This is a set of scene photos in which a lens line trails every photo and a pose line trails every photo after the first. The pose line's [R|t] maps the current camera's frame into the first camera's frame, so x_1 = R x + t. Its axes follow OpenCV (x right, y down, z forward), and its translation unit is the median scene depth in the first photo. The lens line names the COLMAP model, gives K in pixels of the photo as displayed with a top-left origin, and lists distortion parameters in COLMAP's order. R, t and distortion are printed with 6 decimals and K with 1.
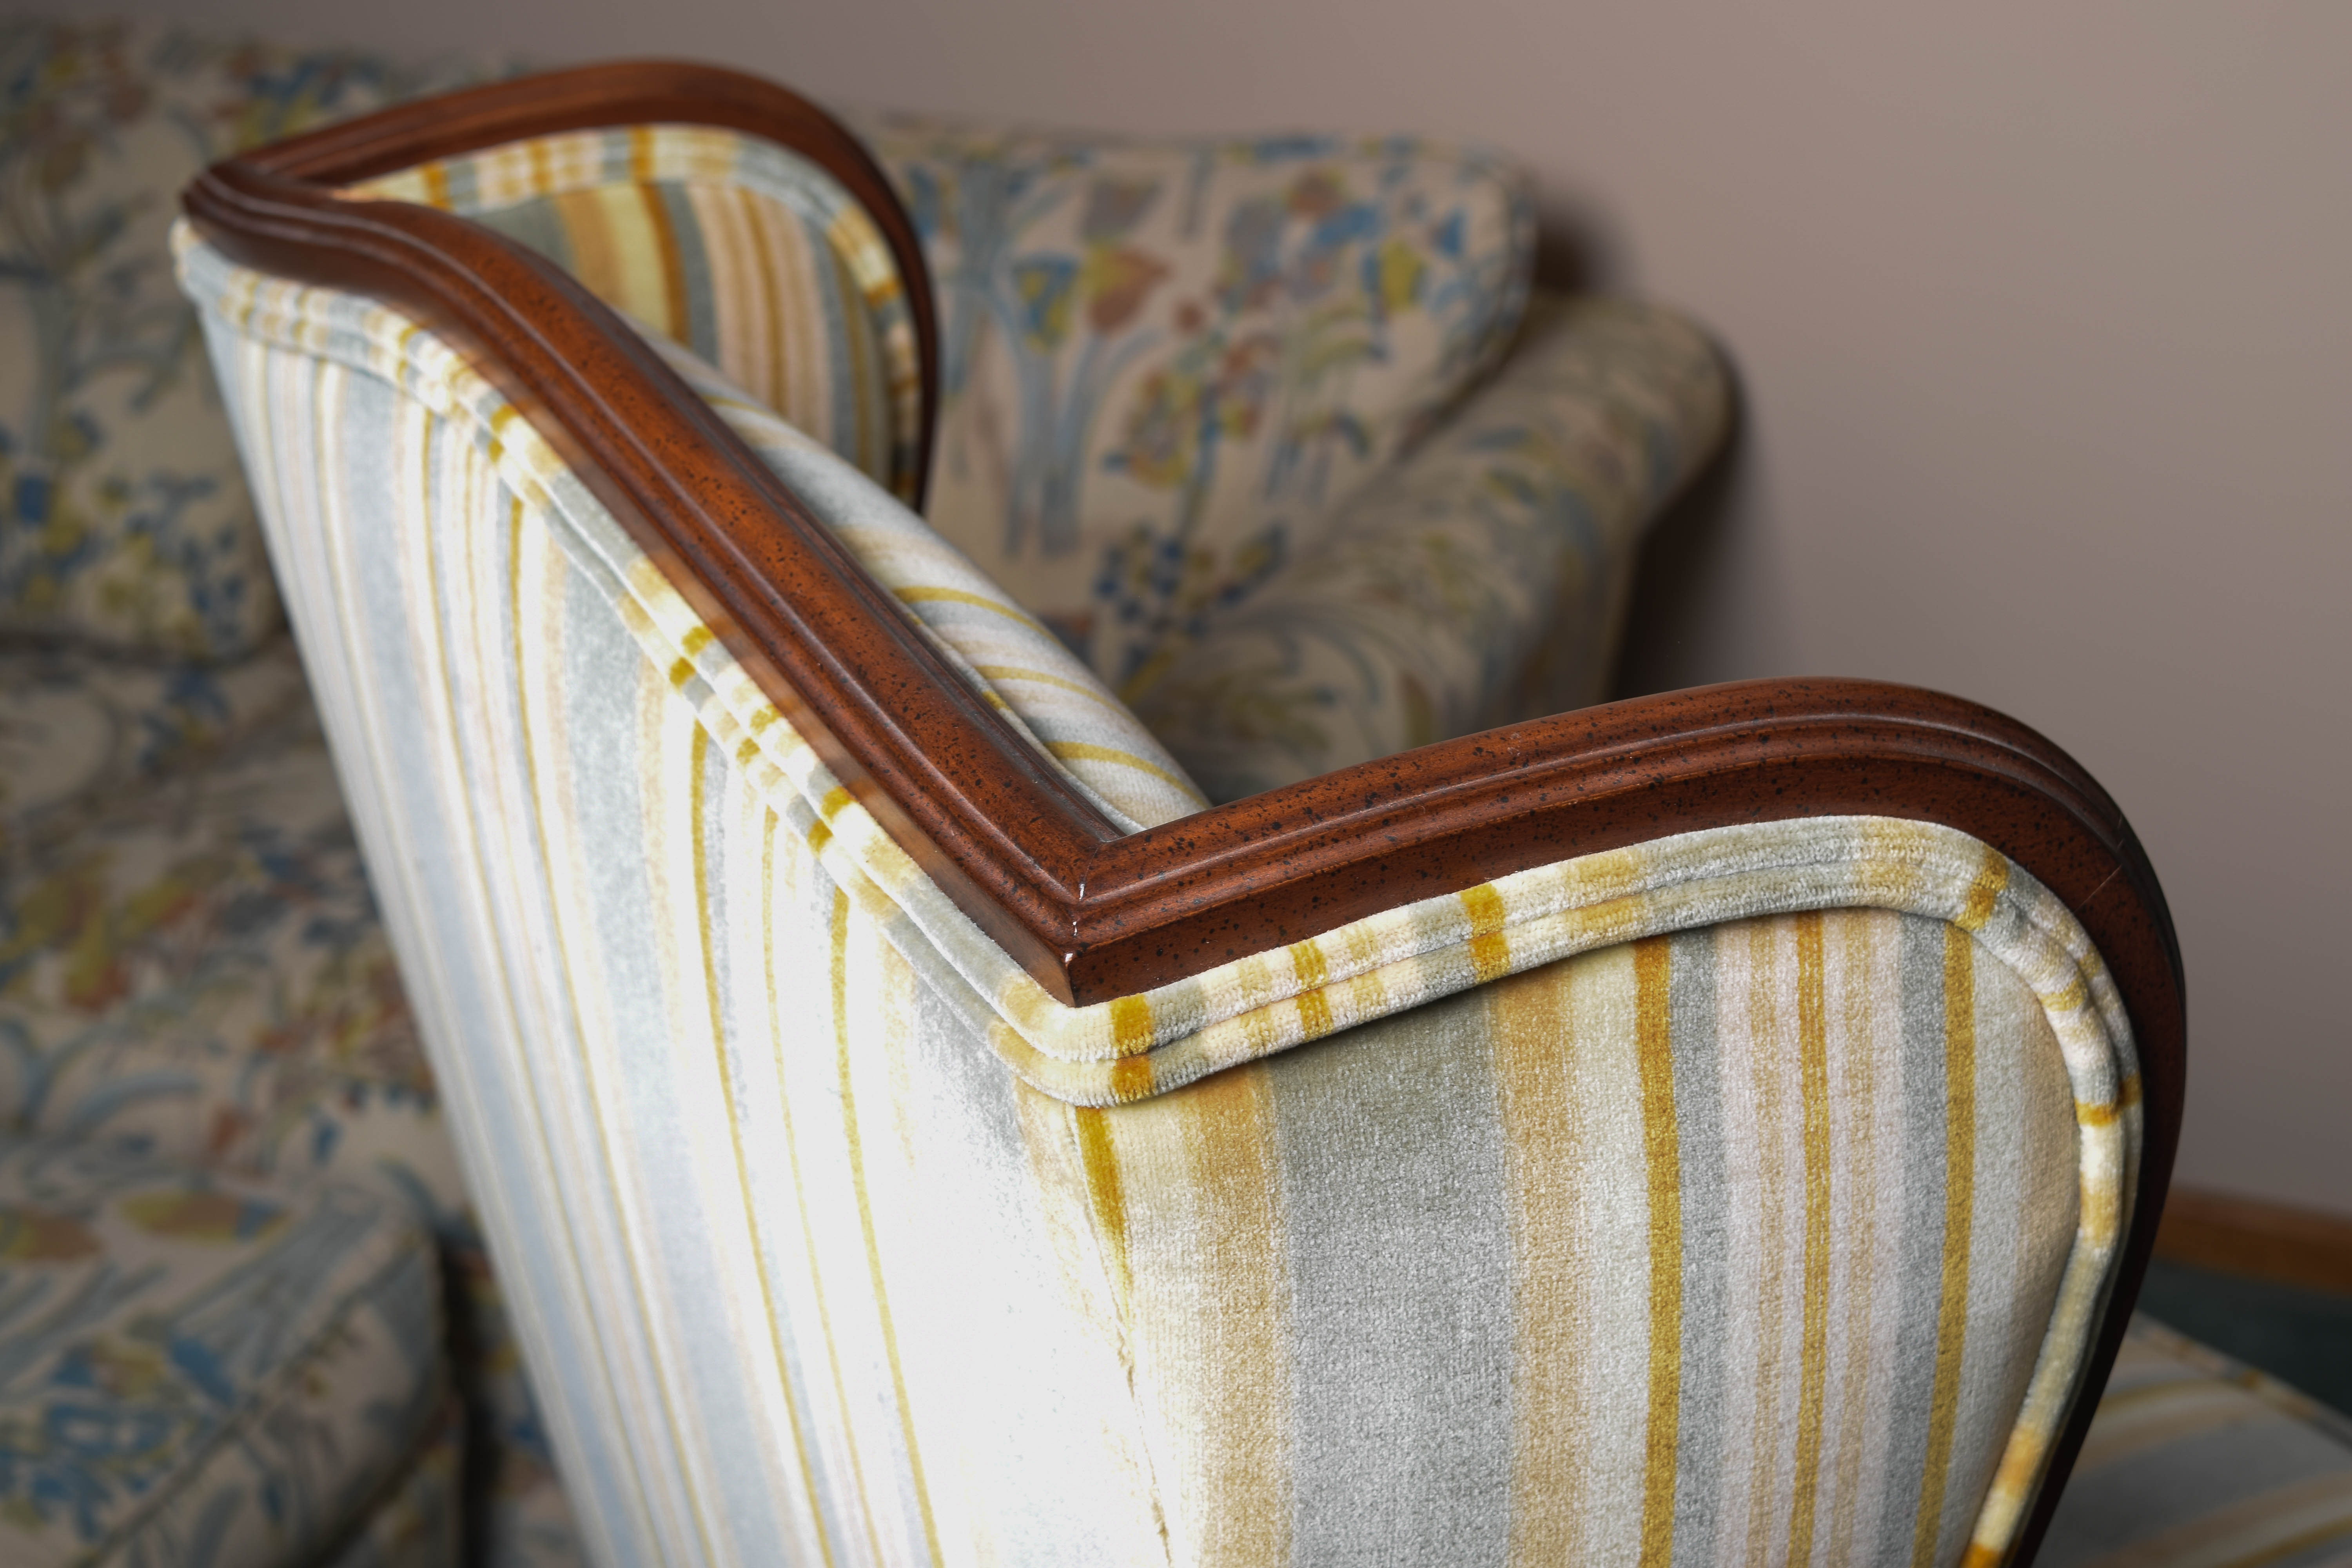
lens RADIAL K [[4614.2, 0, 1176.2], [0, 4614.2, 785.4], [0, 0, 1]] dist [-0.064818, 0.000000]
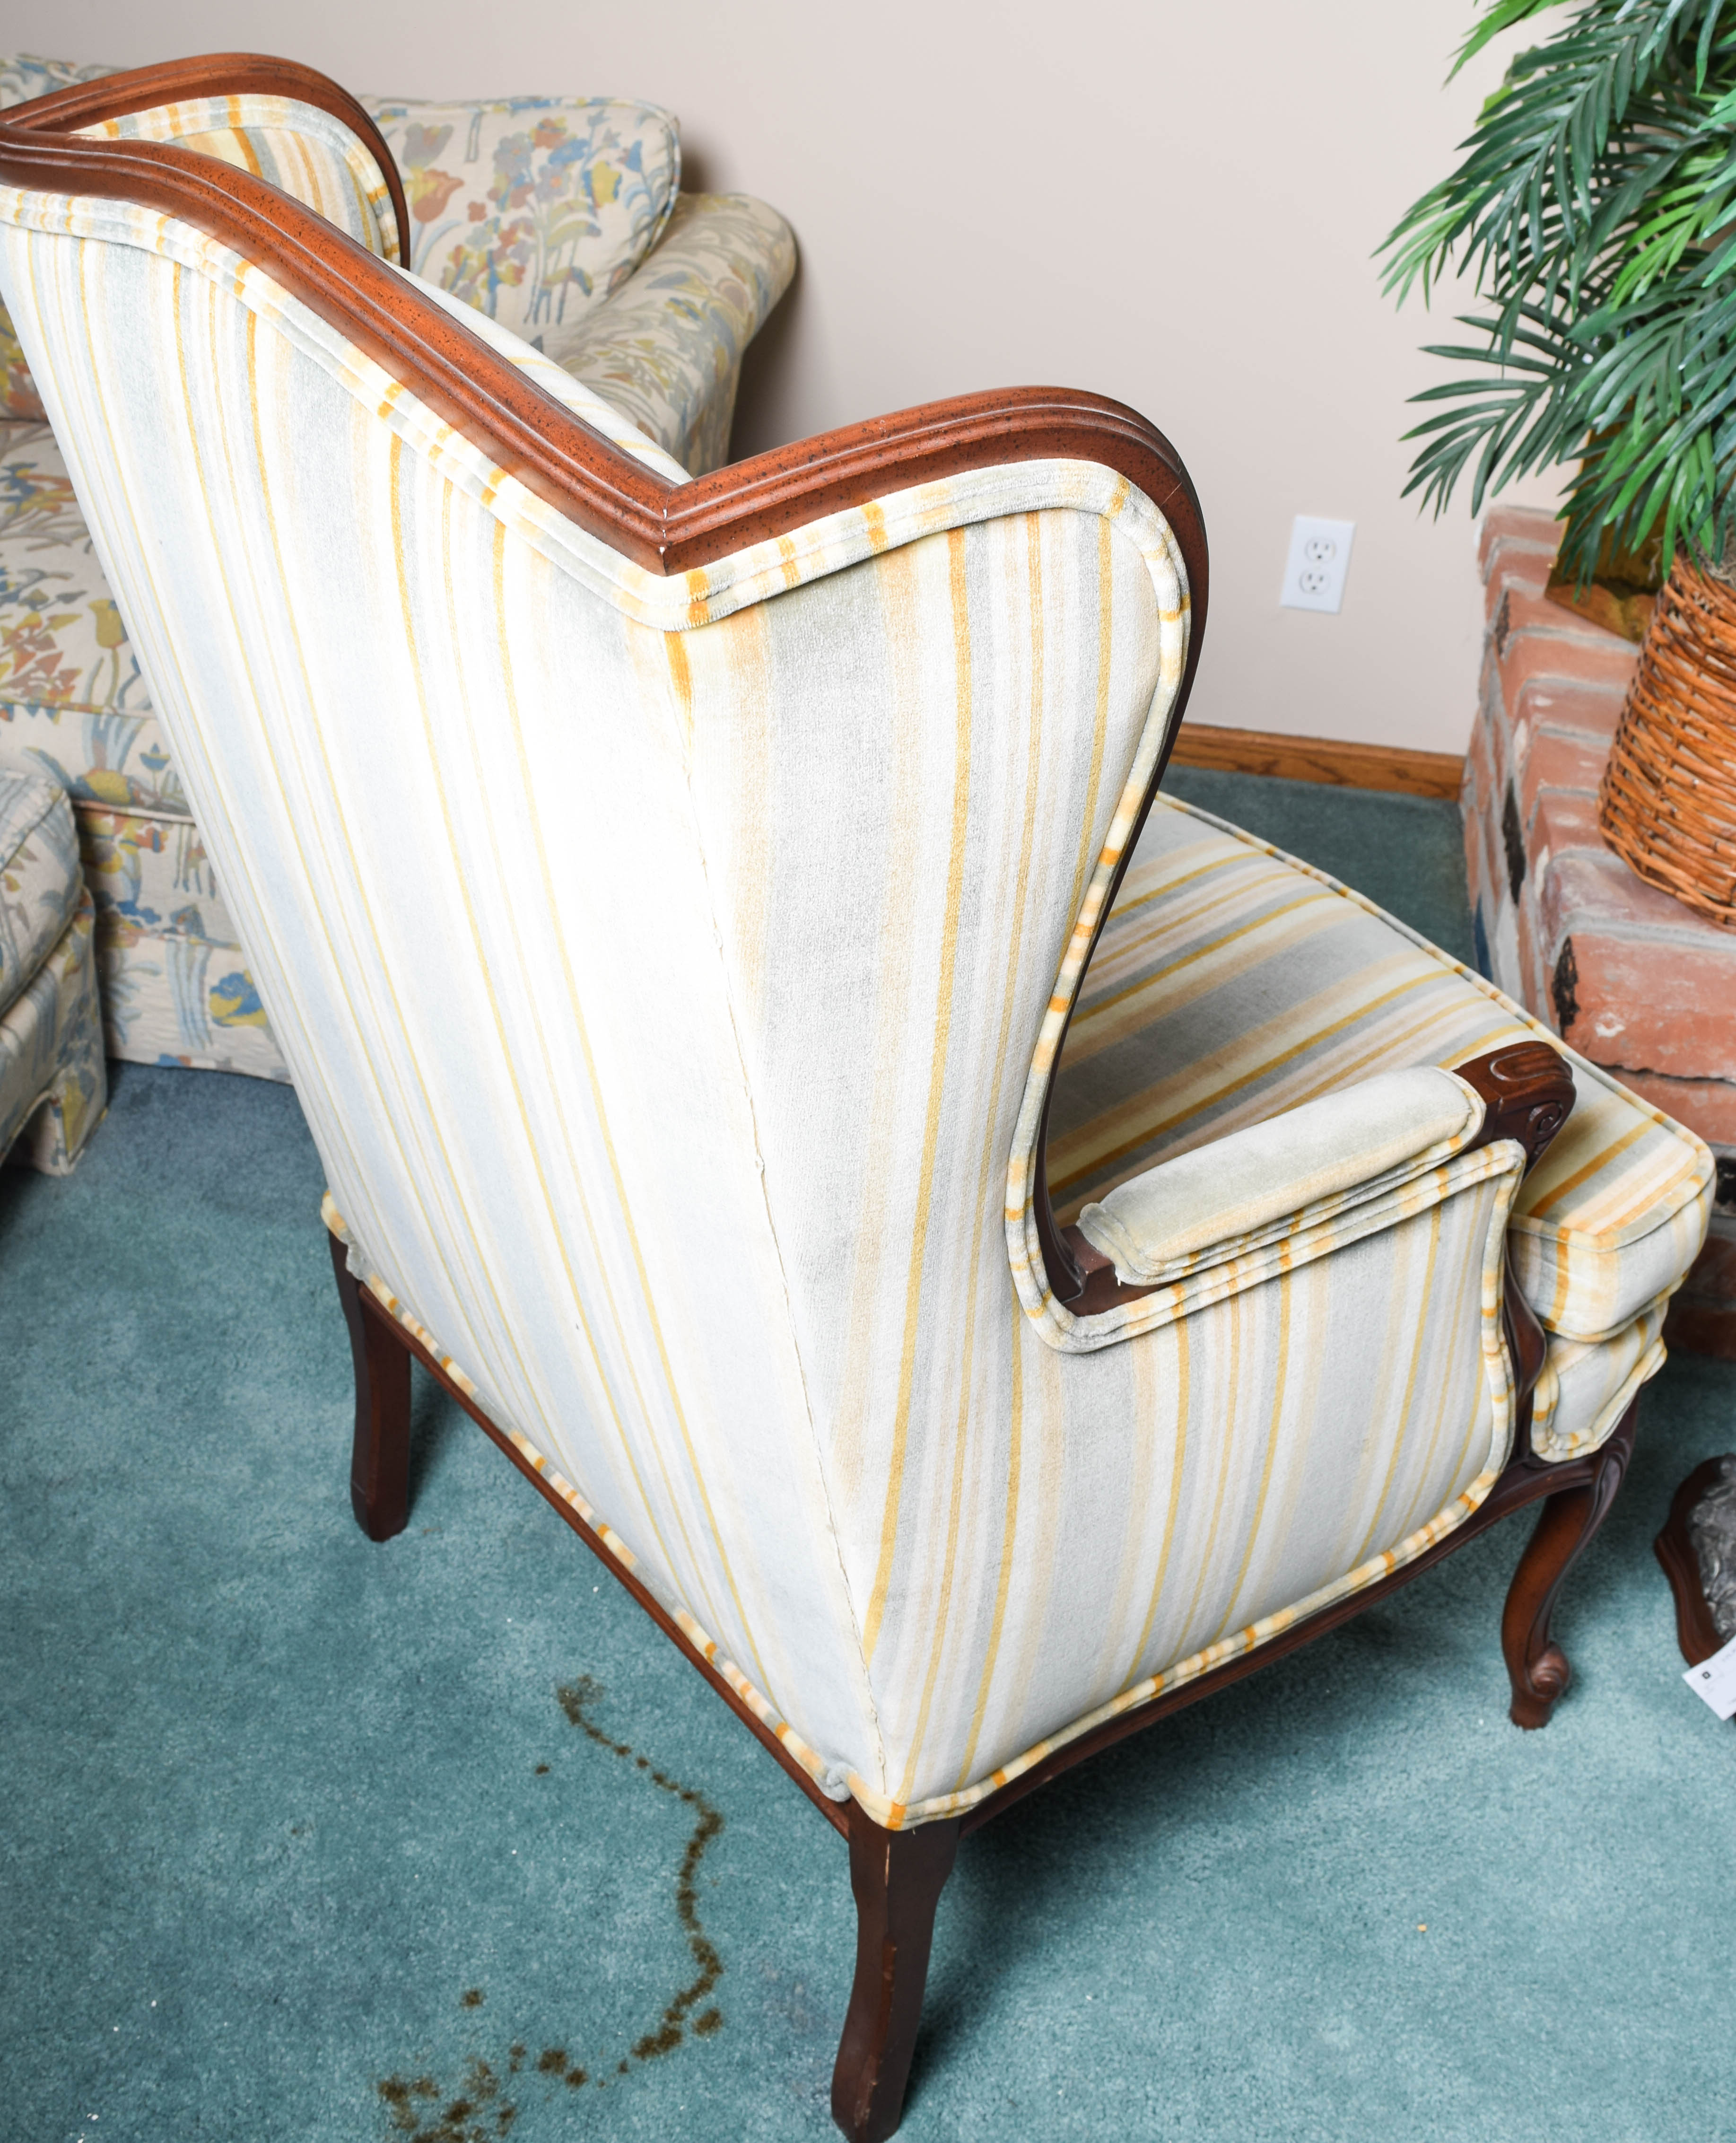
lens RADIAL K [[3025.4, 0, 868.2], [0, 3025.4, 1069.5], [0, 0, 1]] dist [-0.024951, 0.000000]
pose [[0.973052, -0.081205, 0.215811, -0.205513], [0.043412, 0.983715, 0.174415, 0.031879], [-0.226460, -0.160347, 0.960731, -0.207947]]
